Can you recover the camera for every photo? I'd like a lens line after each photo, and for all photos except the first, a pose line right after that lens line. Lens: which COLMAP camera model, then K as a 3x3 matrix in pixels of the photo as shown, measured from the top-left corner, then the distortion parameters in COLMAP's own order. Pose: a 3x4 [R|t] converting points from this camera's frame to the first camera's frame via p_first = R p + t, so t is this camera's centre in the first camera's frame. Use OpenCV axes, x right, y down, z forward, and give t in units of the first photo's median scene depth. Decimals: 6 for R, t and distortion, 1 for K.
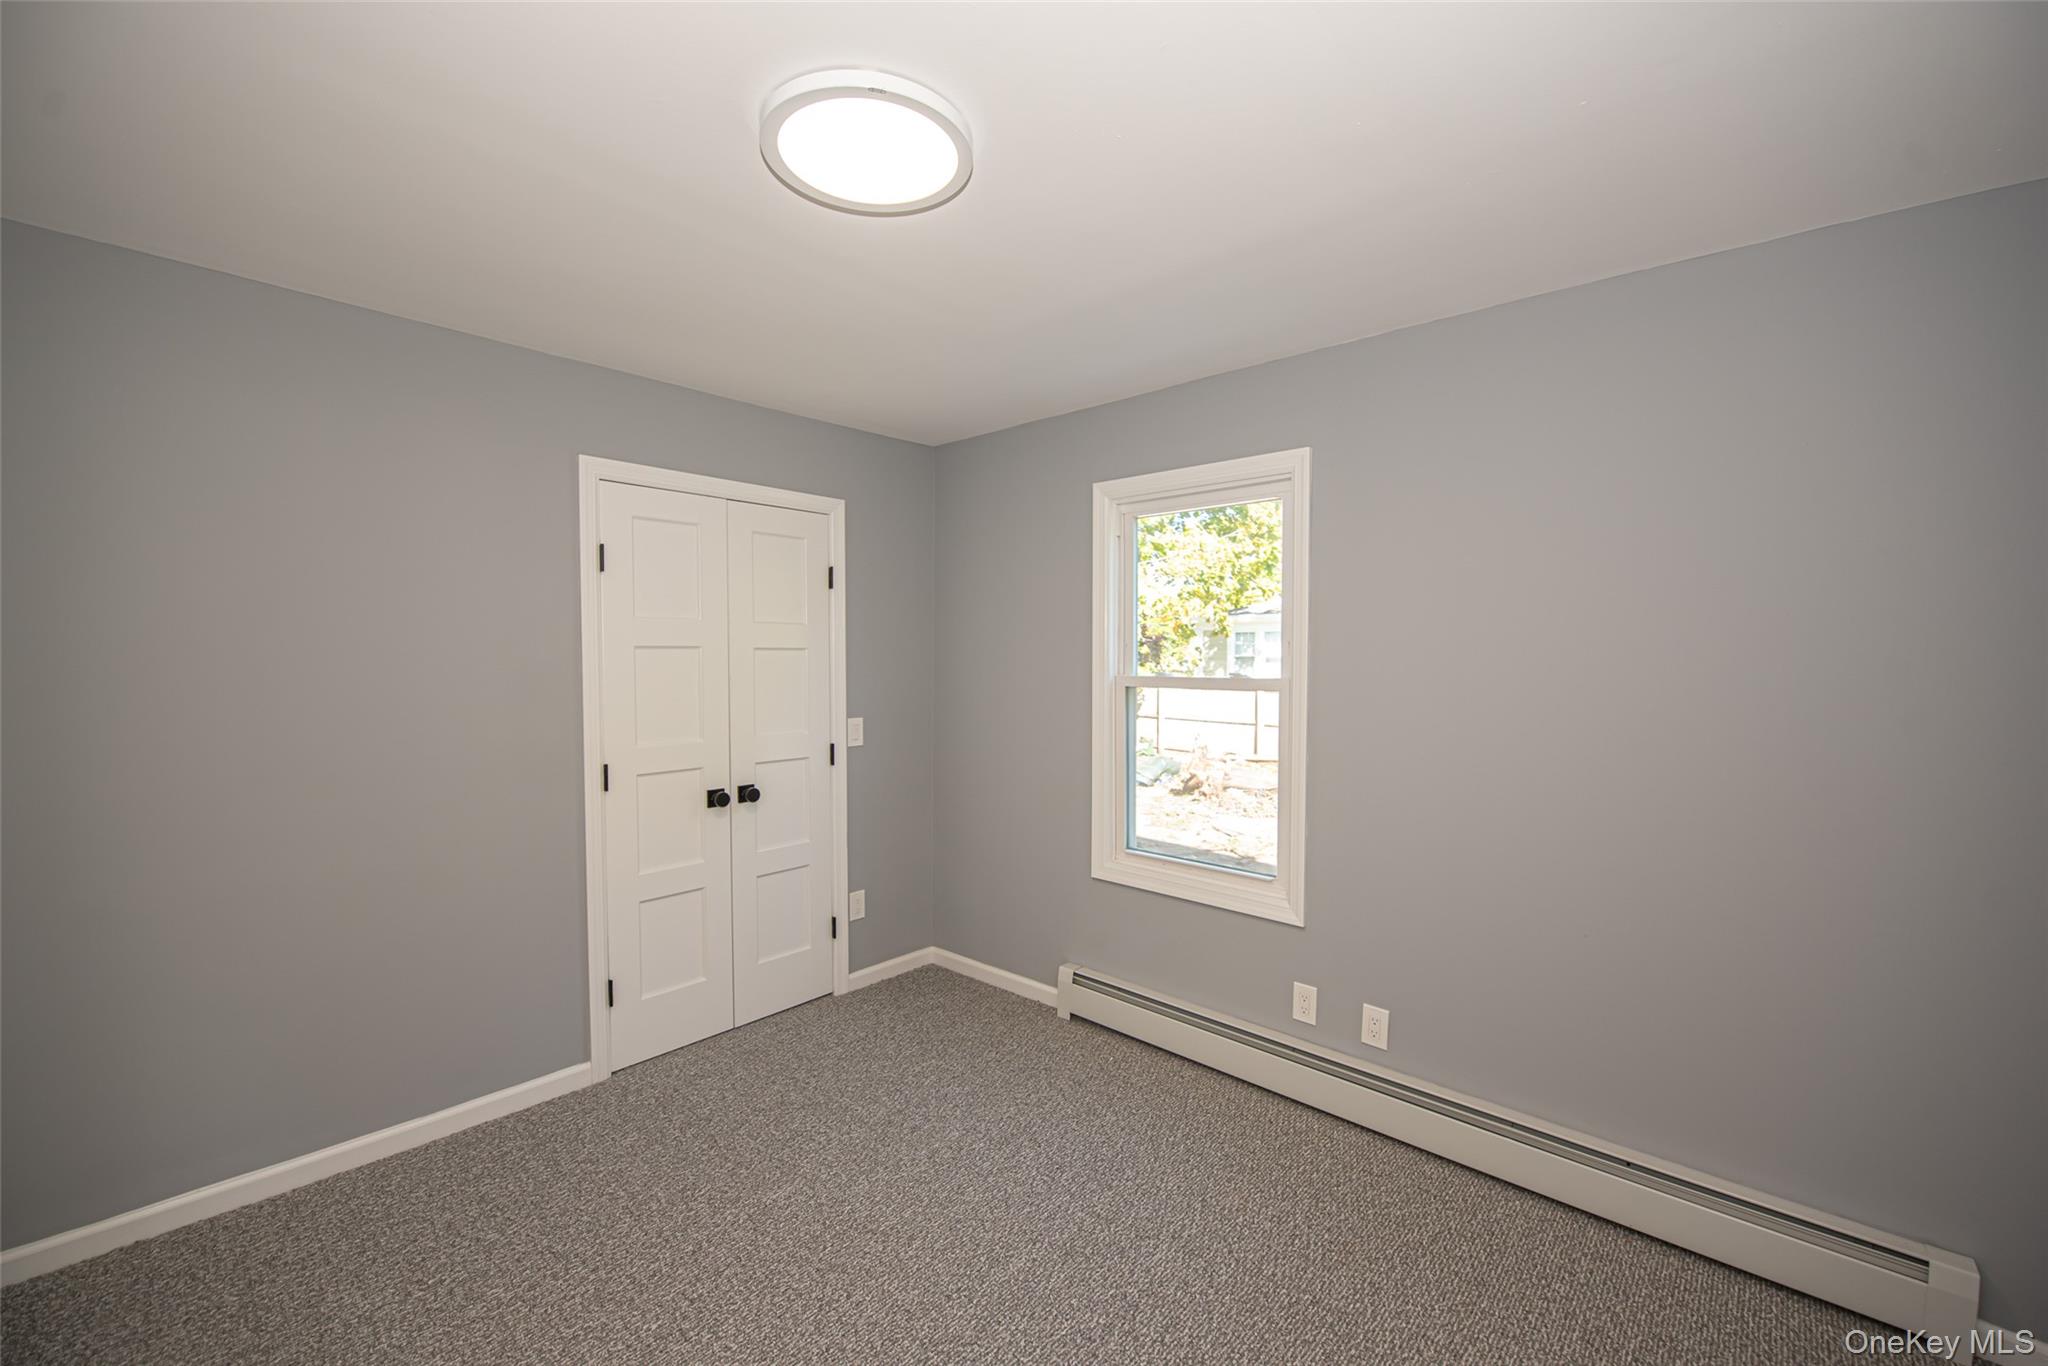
lens RADIAL K [[811.7, 0, 1029.2], [0, 811.7, 680.4], [0, 0, 1]] dist [-0.016664, -0.002090]
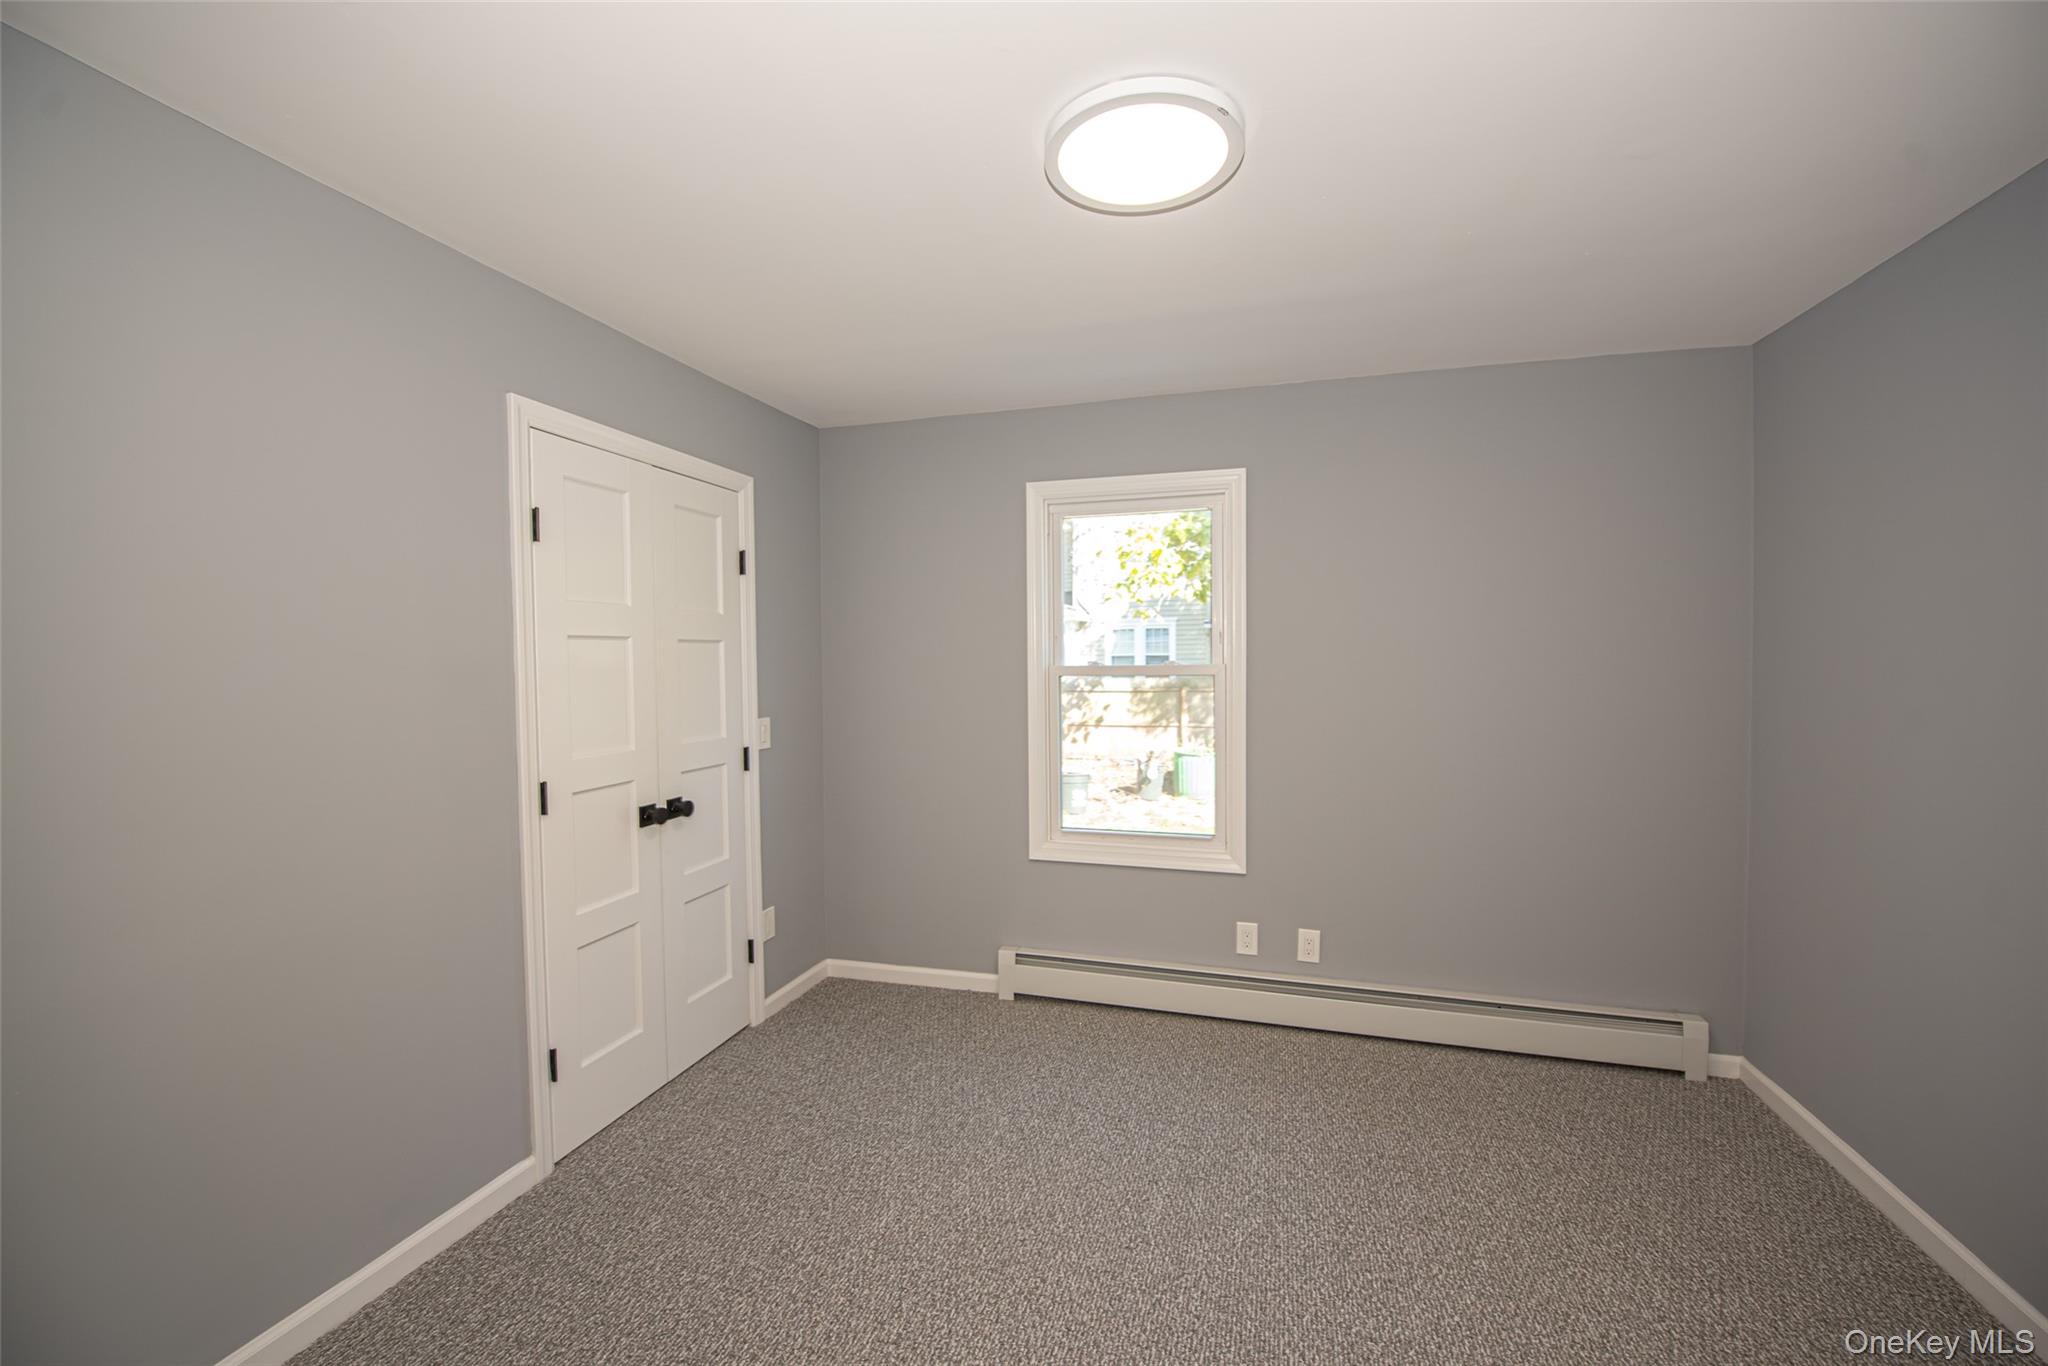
lens RADIAL K [[811.7, 0, 1029.2], [0, 811.7, 680.4], [0, 0, 1]] dist [-0.016664, -0.002090]
pose [[0.901335, -0.021438, 0.432592, -0.441066], [0.023763, 0.999718, 0.000031, 0.014576], [-0.432471, 0.010252, 0.901590, 0.066638]]
